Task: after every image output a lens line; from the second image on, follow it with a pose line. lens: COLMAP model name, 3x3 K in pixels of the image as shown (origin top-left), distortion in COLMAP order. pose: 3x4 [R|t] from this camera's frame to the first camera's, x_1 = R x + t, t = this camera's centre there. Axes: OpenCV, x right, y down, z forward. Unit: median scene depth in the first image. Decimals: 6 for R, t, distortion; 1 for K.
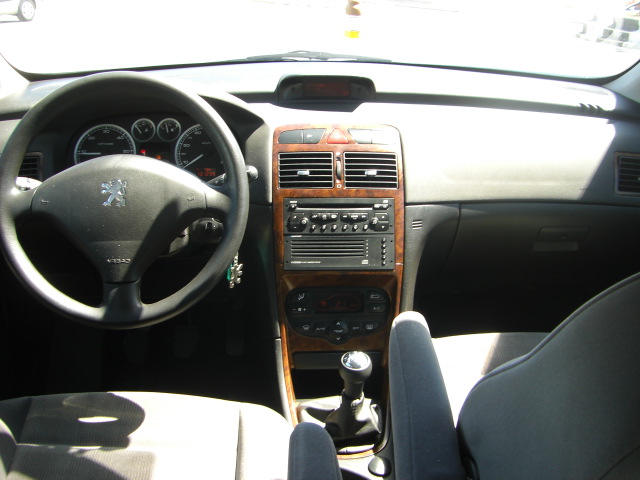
lens RADIAL K [[708.3, 0, 319.3], [0, 708.3, 245.2], [0, 0, 1]] dist [0.026717, 0.000000]
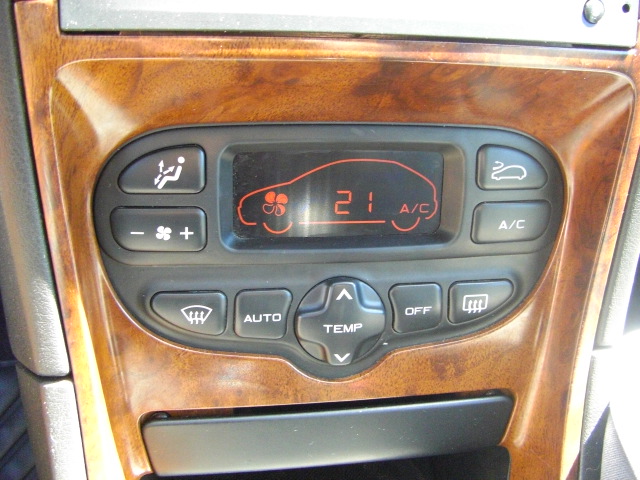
lens RADIAL K [[715.4, 0, 318.7], [0, 715.4, 241.7], [0, 0, 1]] dist [-0.134937, 0.000000]
pose [[0.992762, -0.005983, 0.119952, -0.007332], [-0.023171, 0.970453, 0.240176, 0.042813], [-0.117845, -0.241217, 0.963290, 0.807076]]
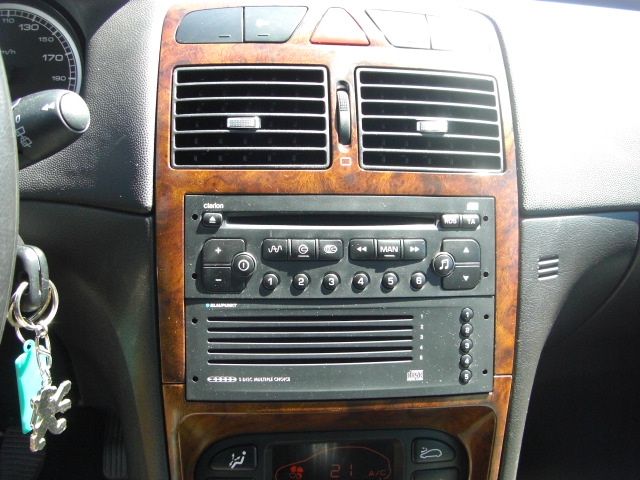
lens RADIAL K [[715.4, 0, 320.7], [0, 715.4, 237.4], [0, 0, 1]] dist [-0.134937, 0.000000]
pose [[0.997171, 0.006344, 0.074898, -0.010390], [-0.008795, 0.999435, 0.032439, -0.057136], [-0.074650, -0.033006, 0.996663, 0.643596]]
